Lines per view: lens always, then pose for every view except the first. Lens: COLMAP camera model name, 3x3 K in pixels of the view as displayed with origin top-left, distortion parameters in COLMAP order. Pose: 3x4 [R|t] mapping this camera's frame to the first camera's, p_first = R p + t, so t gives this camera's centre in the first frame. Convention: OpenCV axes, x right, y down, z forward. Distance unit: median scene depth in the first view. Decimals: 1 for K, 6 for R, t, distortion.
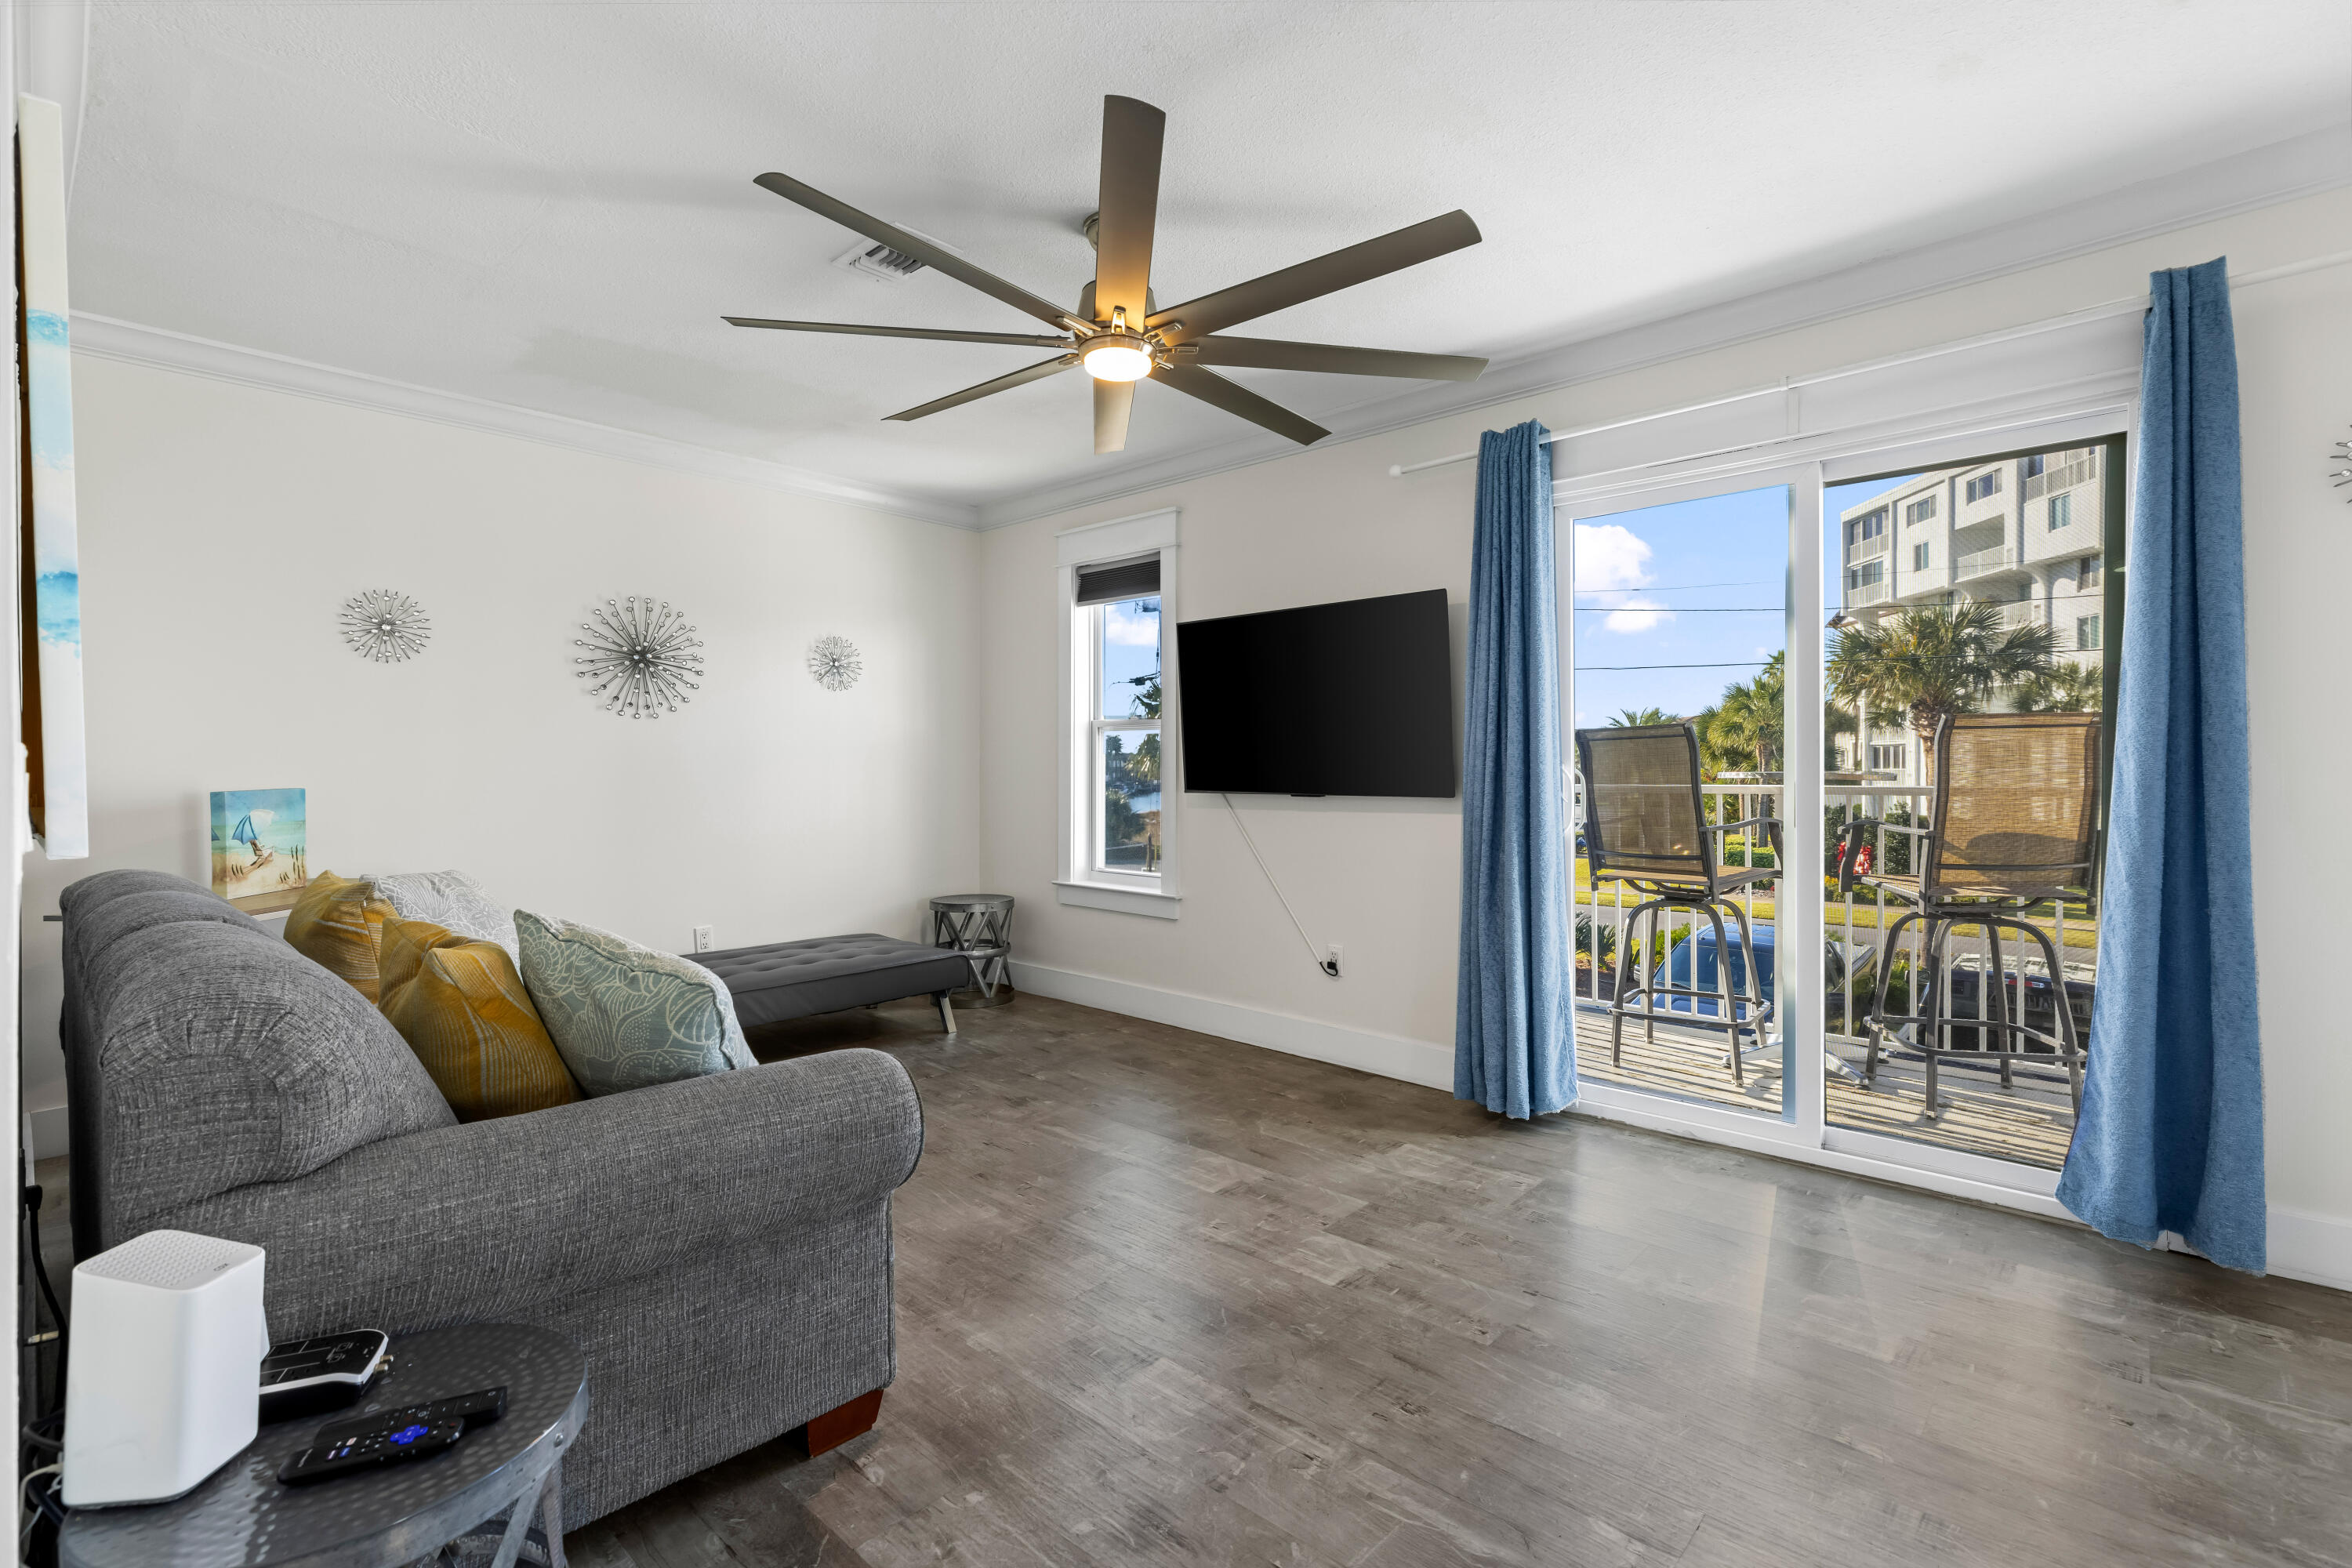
lens RADIAL K [[1062.4, 0, 1184.0], [0, 1062.4, 767.0], [0, 0, 1]] dist [0.009301, -0.001086]
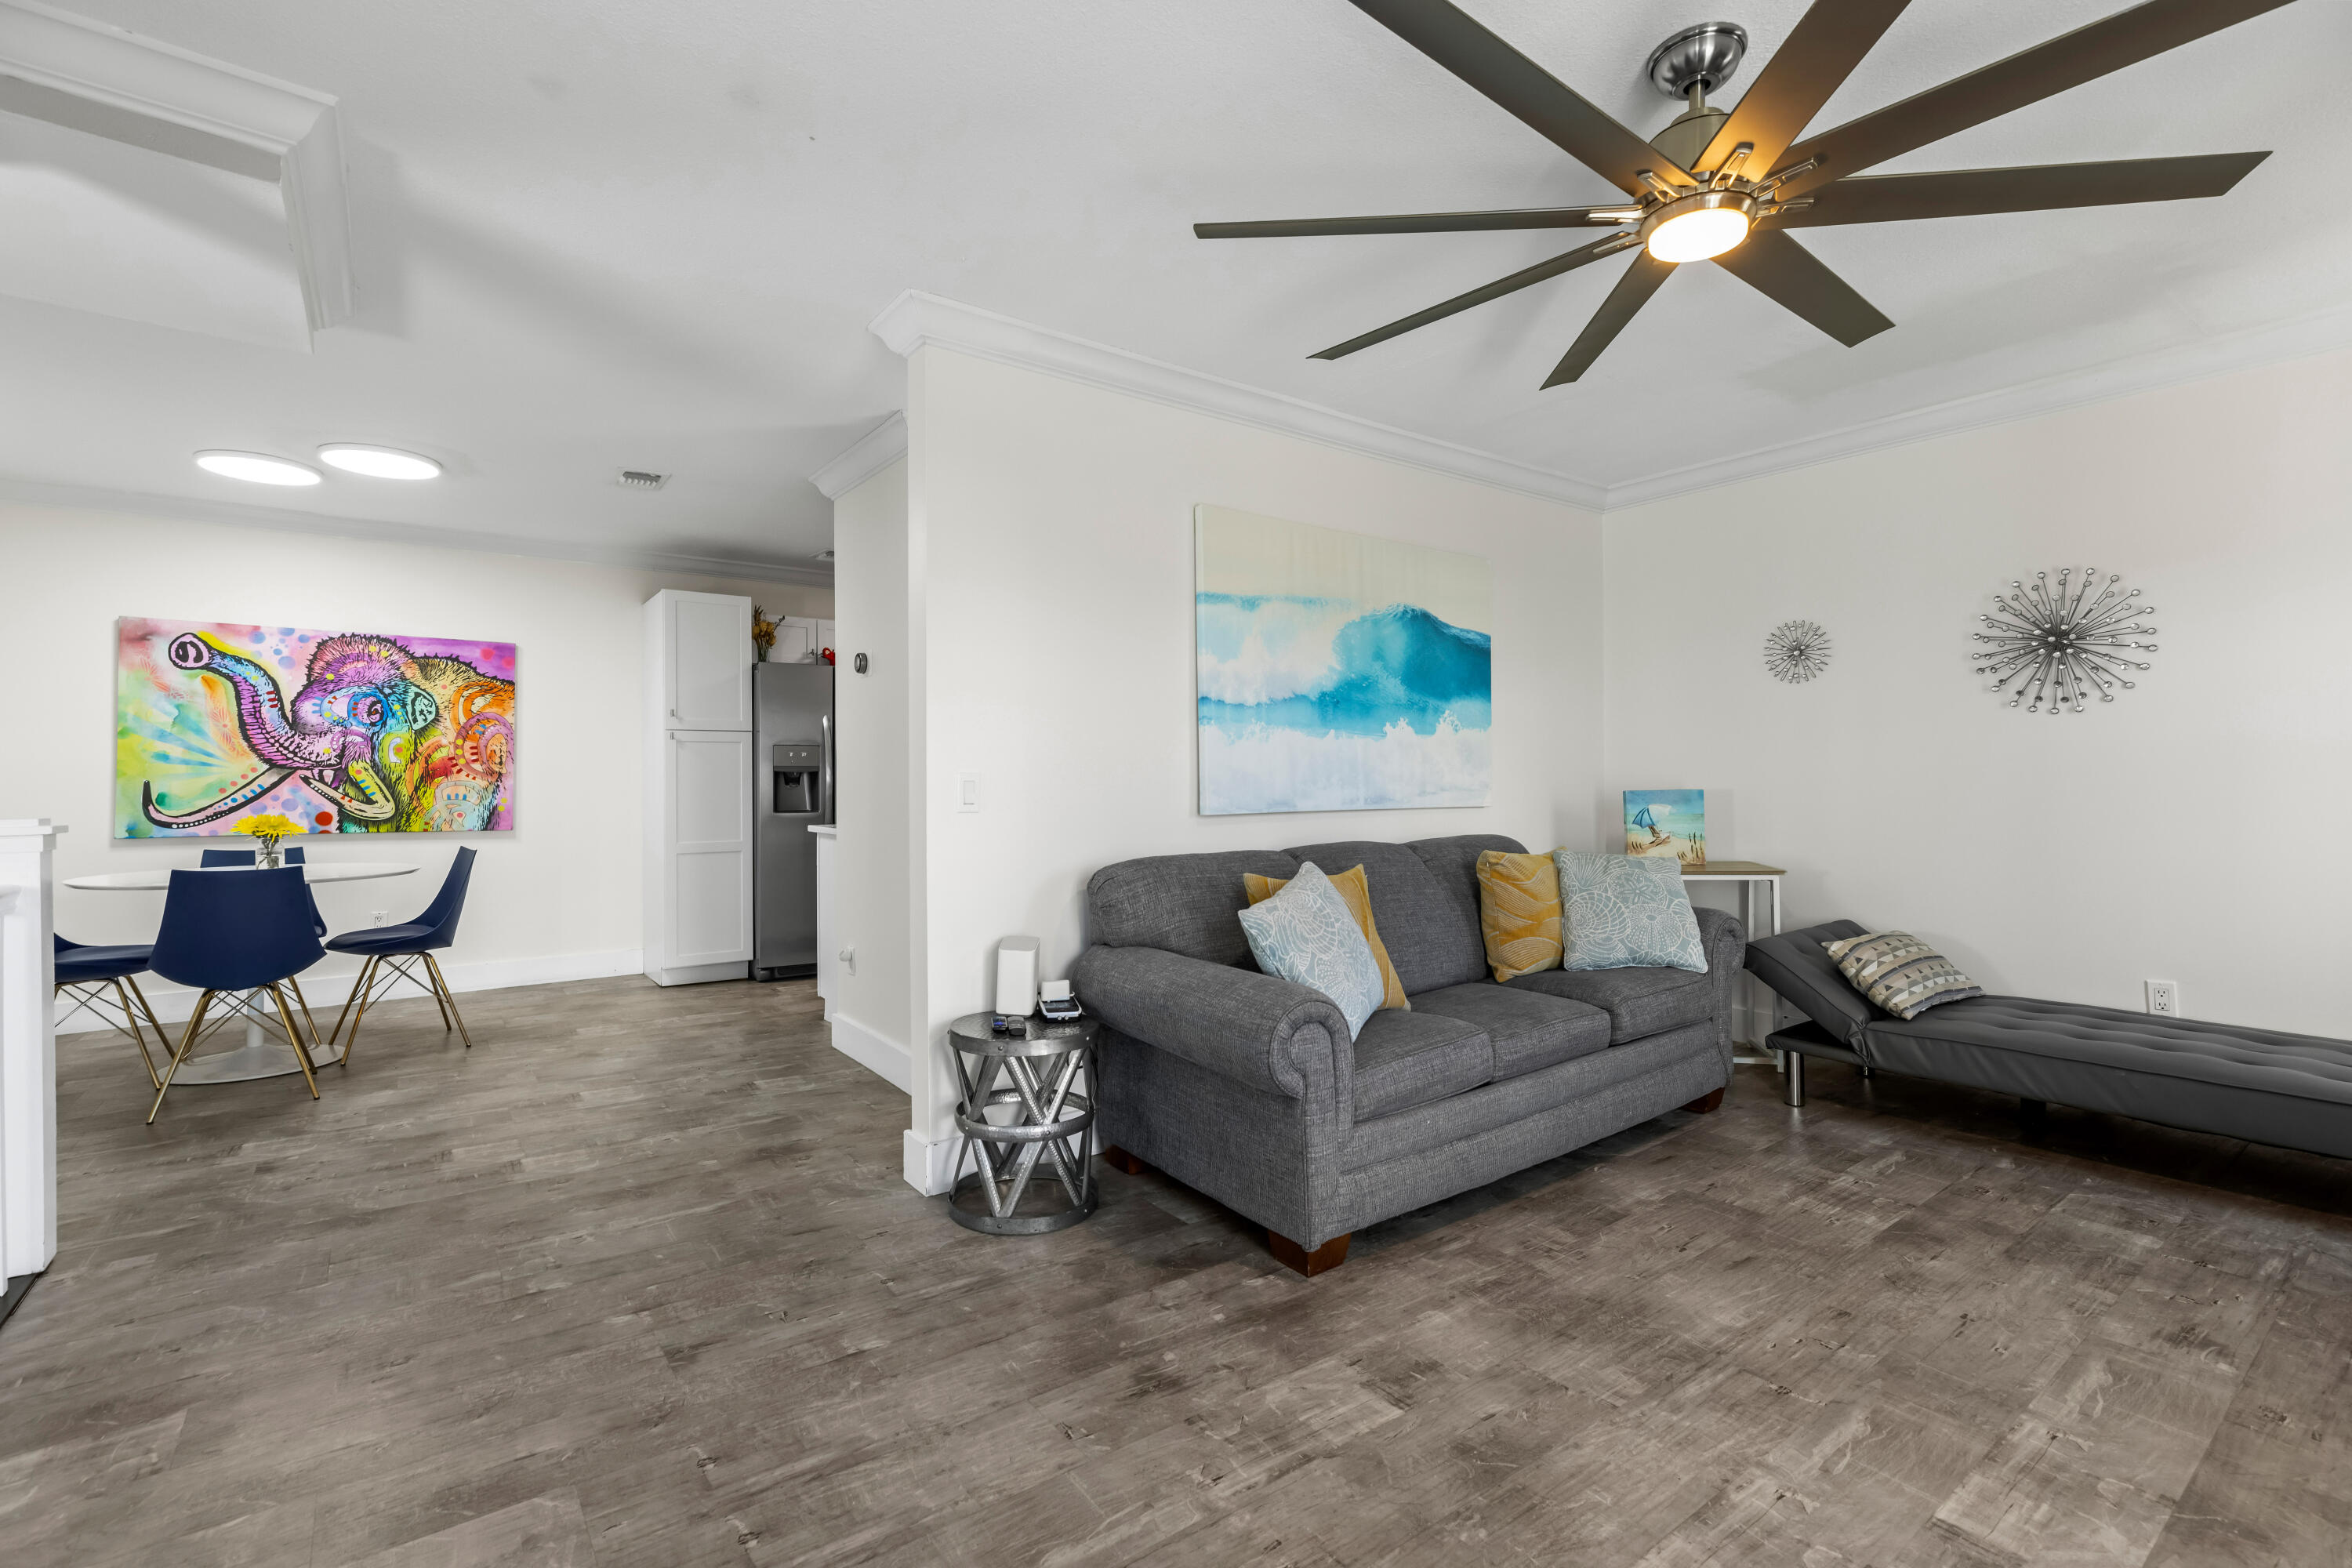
lens RADIAL K [[1062.4, 0, 1165.7], [0, 1062.4, 782.3], [0, 0, 1]] dist [0.009301, -0.001086]
pose [[-0.185049, 0.007930, -0.982697, 0.764132], [-0.000104, 0.999967, 0.008089, 0.001567], [0.982729, 0.001599, -0.185042, 0.802241]]
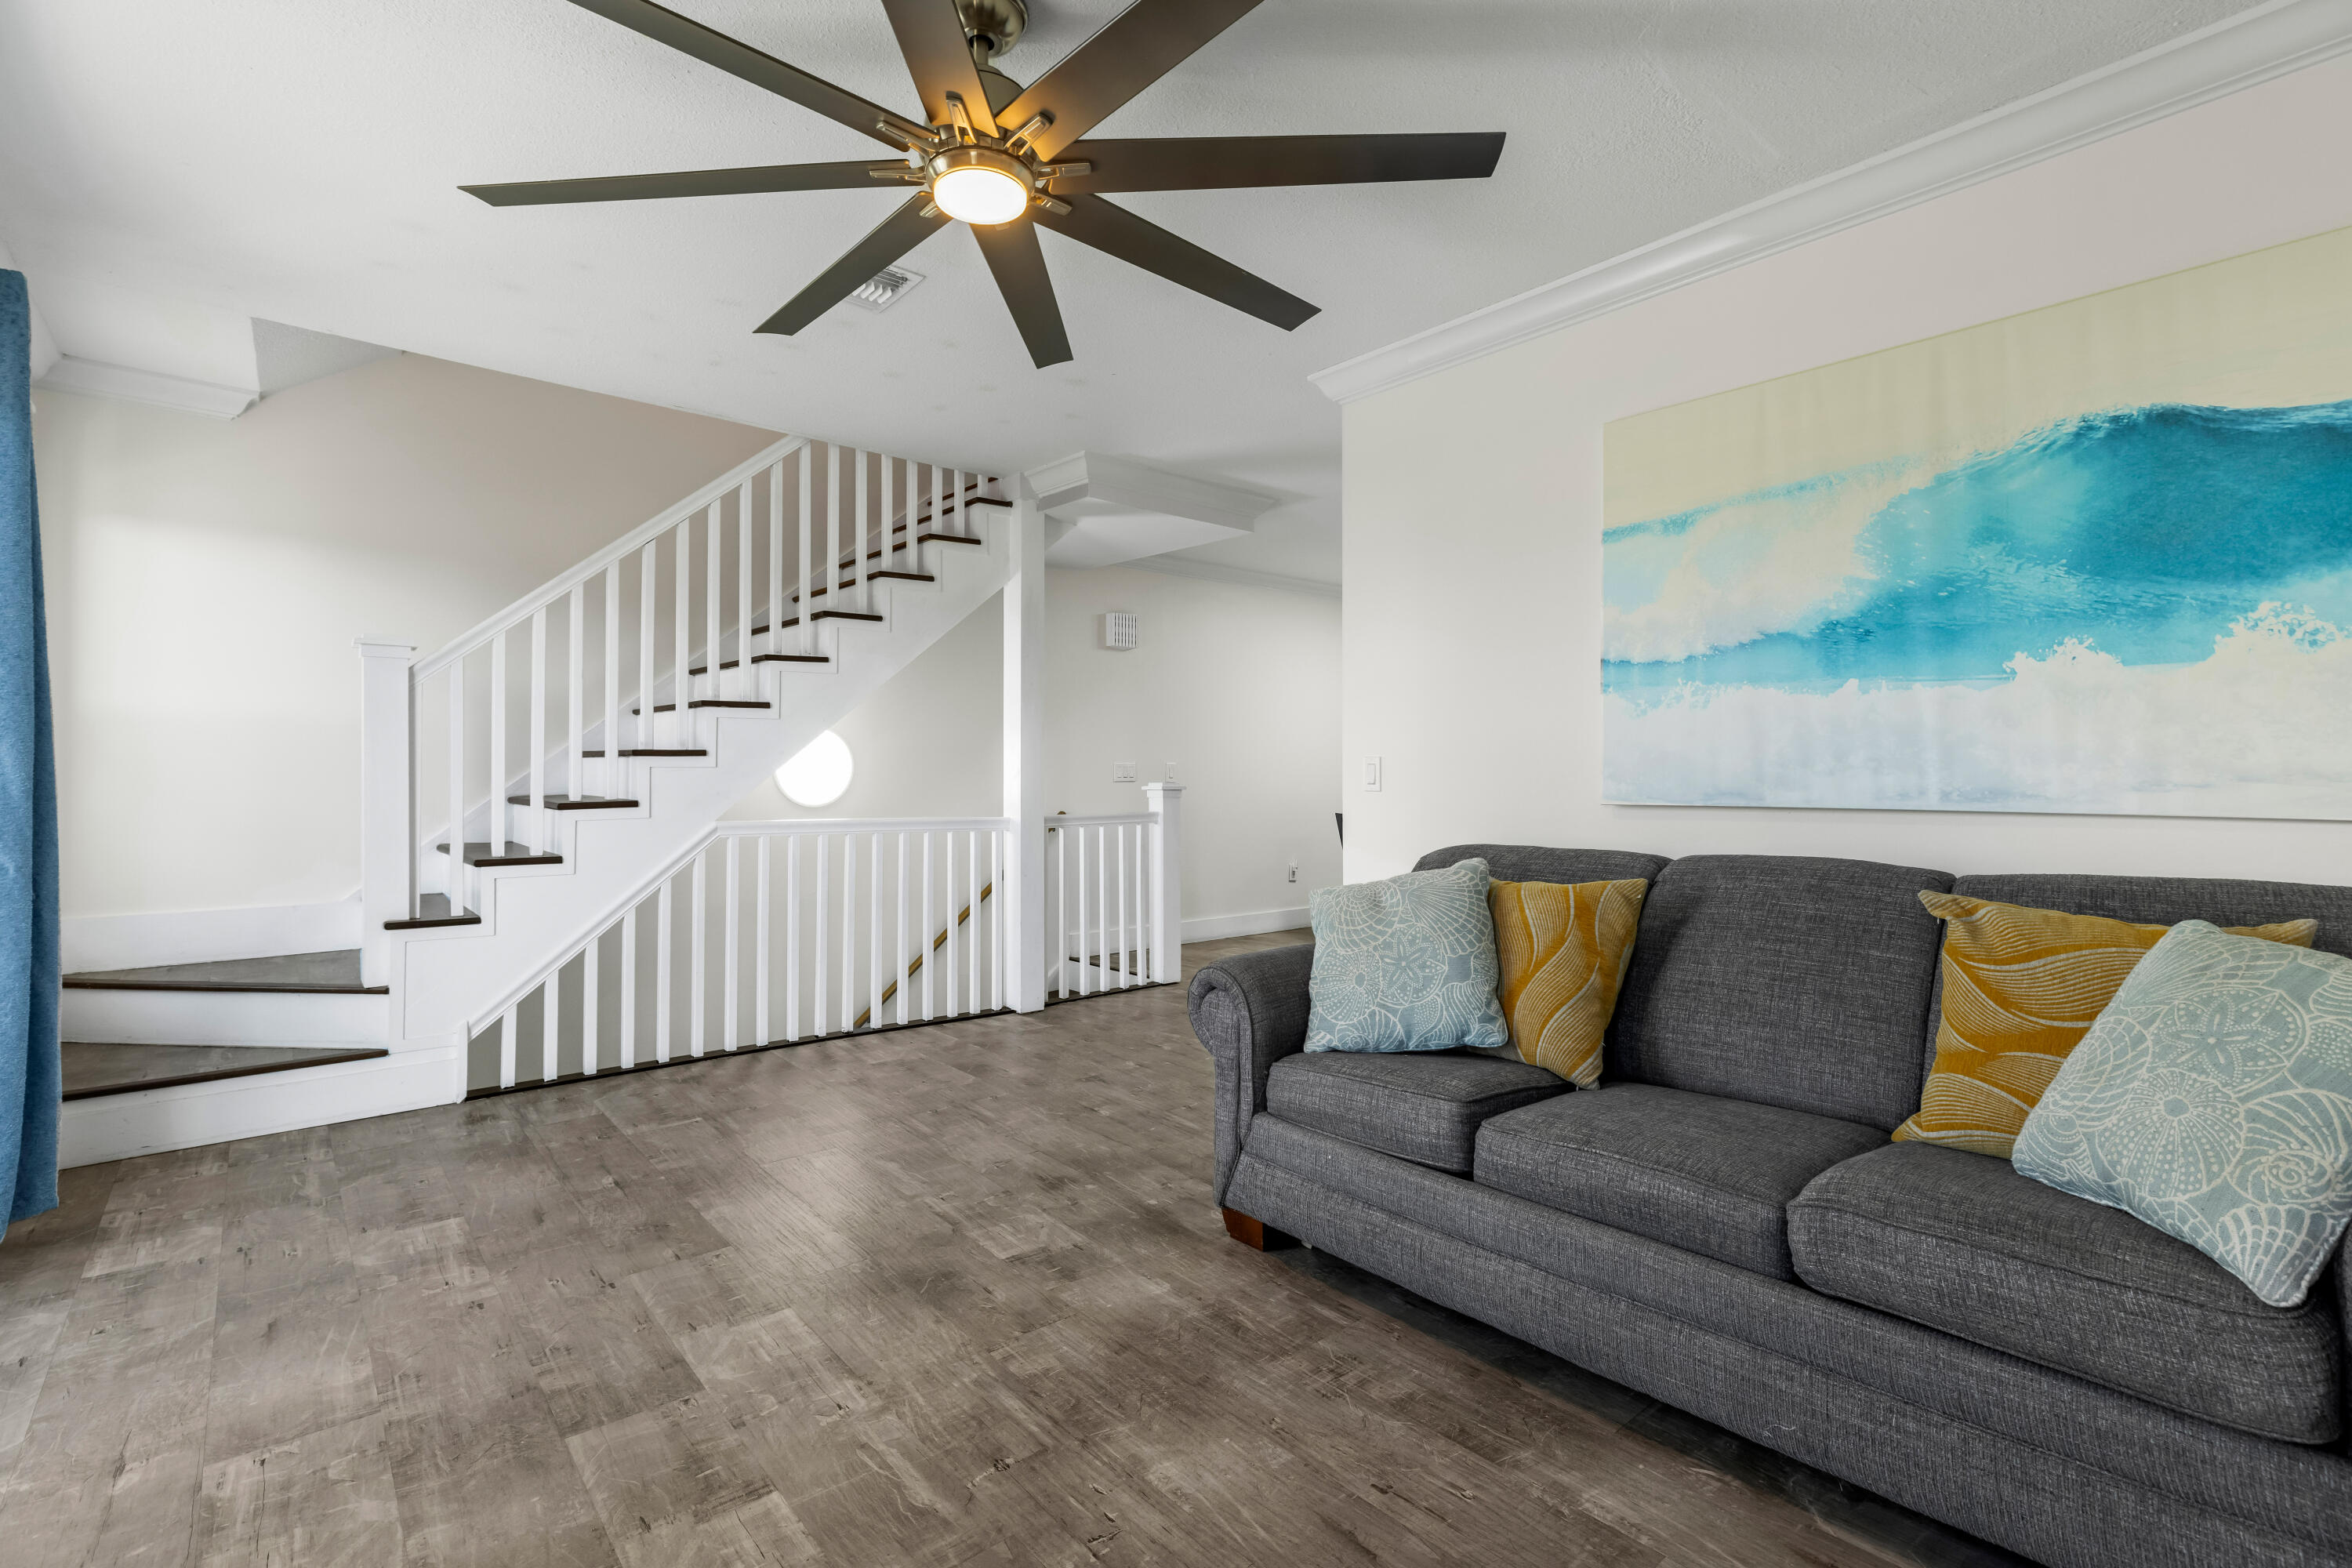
lens RADIAL K [[1062.4, 0, 1191.9], [0, 1062.4, 777.2], [0, 0, 1]] dist [0.009301, -0.001086]
pose [[-0.993763, 0.004101, 0.111441, -0.297050], [0.004818, 0.999969, 0.006160, 0.017586], [-0.111412, 0.006658, -0.993752, 1.767546]]
